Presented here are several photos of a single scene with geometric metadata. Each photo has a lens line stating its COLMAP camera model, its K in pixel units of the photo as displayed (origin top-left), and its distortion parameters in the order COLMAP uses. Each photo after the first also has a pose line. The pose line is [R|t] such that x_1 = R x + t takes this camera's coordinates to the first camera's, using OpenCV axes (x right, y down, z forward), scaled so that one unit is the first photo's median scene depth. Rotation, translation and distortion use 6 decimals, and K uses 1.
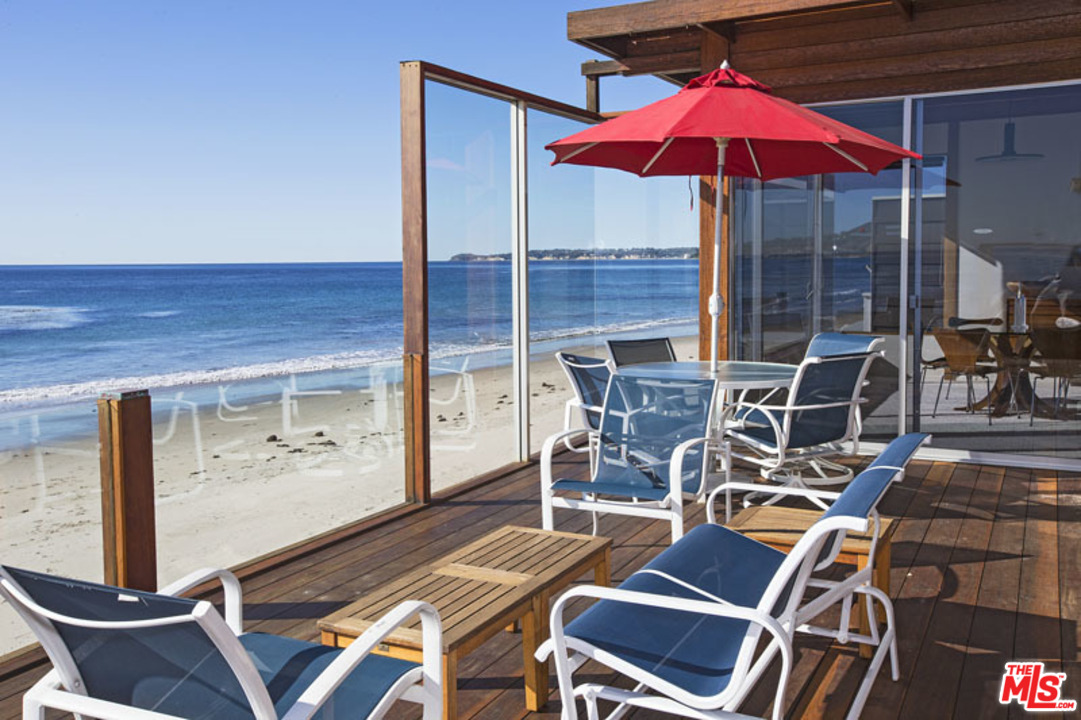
lens RADIAL K [[1069.0, 0, 496.0], [0, 1069.0, 320.4], [0, 0, 1]] dist [-0.012160, 0.195233]
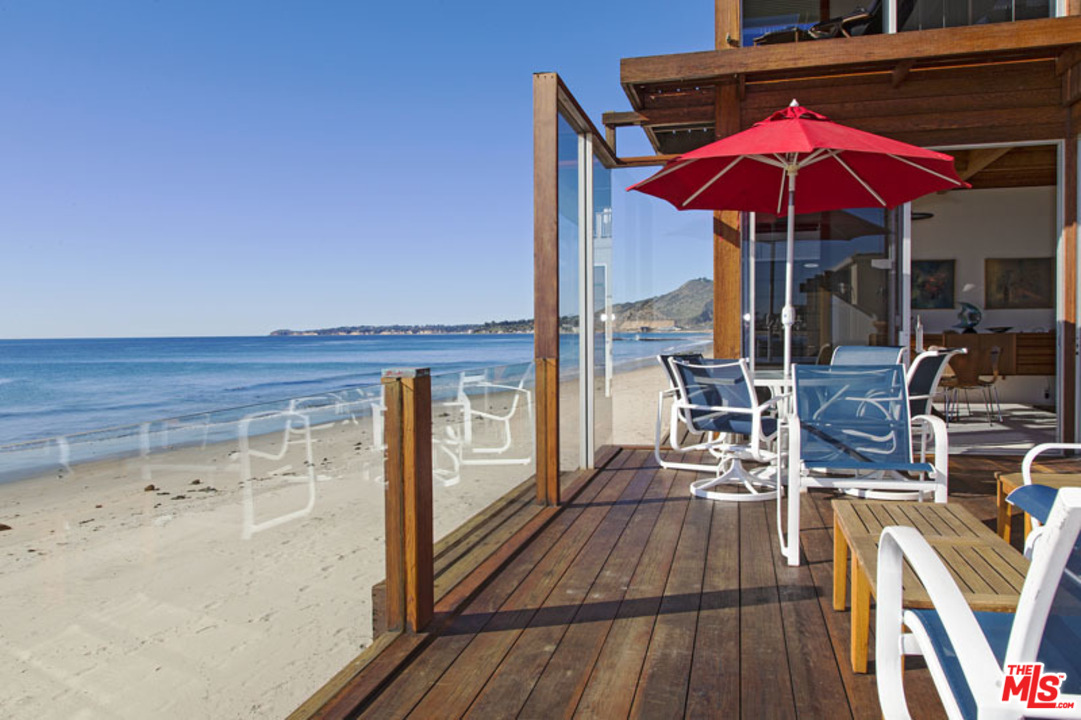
lens RADIAL K [[873.1, 0, 543.1], [0, 873.1, 342.1], [0, 0, 1]] dist [-0.009188, -0.004525]
pose [[0.965172, -0.002252, 0.261605, -0.249645], [0.015068, 0.998781, -0.046996, 0.046306], [-0.261180, 0.049302, 0.964030, 0.168801]]
